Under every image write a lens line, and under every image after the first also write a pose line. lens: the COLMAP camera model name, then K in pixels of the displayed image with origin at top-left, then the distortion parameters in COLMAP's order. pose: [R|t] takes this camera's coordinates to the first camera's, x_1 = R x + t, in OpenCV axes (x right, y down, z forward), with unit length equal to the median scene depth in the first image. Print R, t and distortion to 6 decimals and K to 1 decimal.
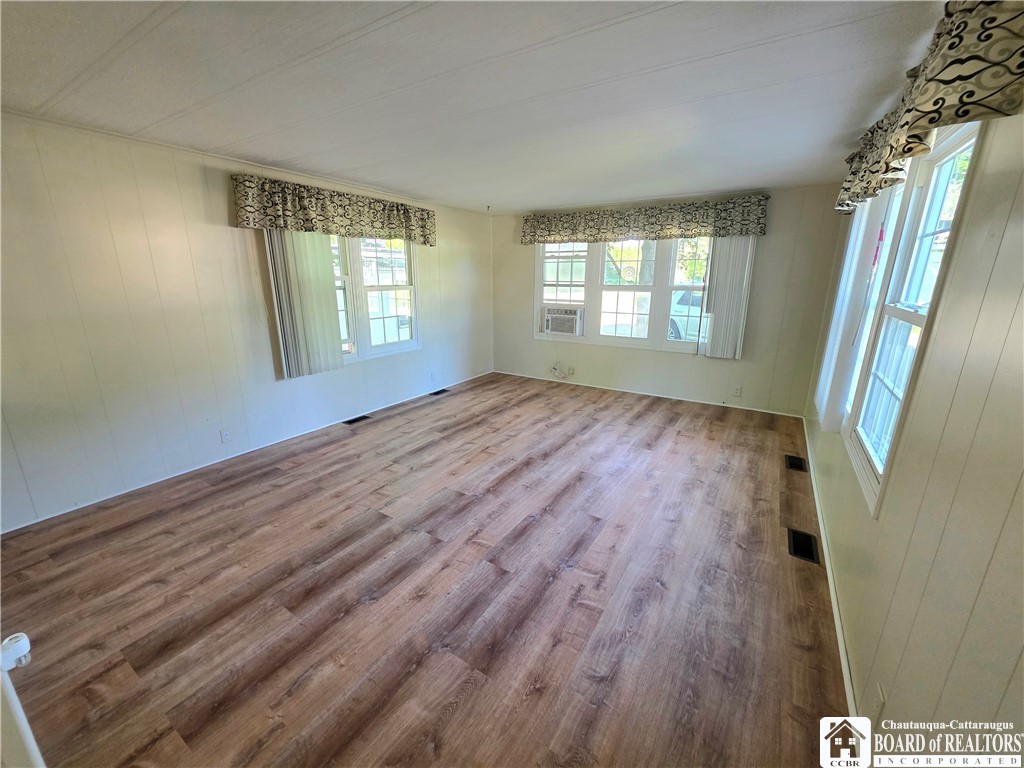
lens RADIAL K [[410.6, 0, 501.0], [0, 410.6, 383.0], [0, 0, 1]] dist [0.000333, -0.000036]
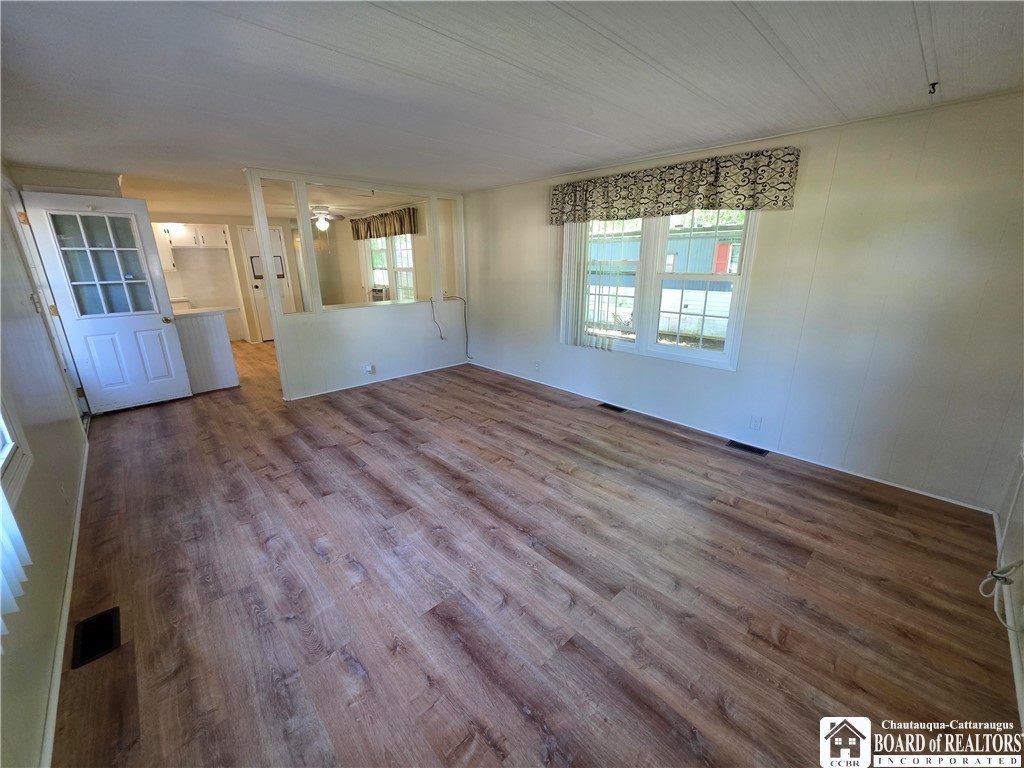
lens RADIAL K [[410.5, 0, 513.0], [0, 410.5, 378.9], [0, 0, 1]] dist [0.000285, -0.000456]
pose [[-0.234019, 0.269685, -0.934080, 0.772920], [-0.244404, 0.913587, 0.325000, -0.299462], [0.941011, 0.304349, -0.147885, 1.147402]]
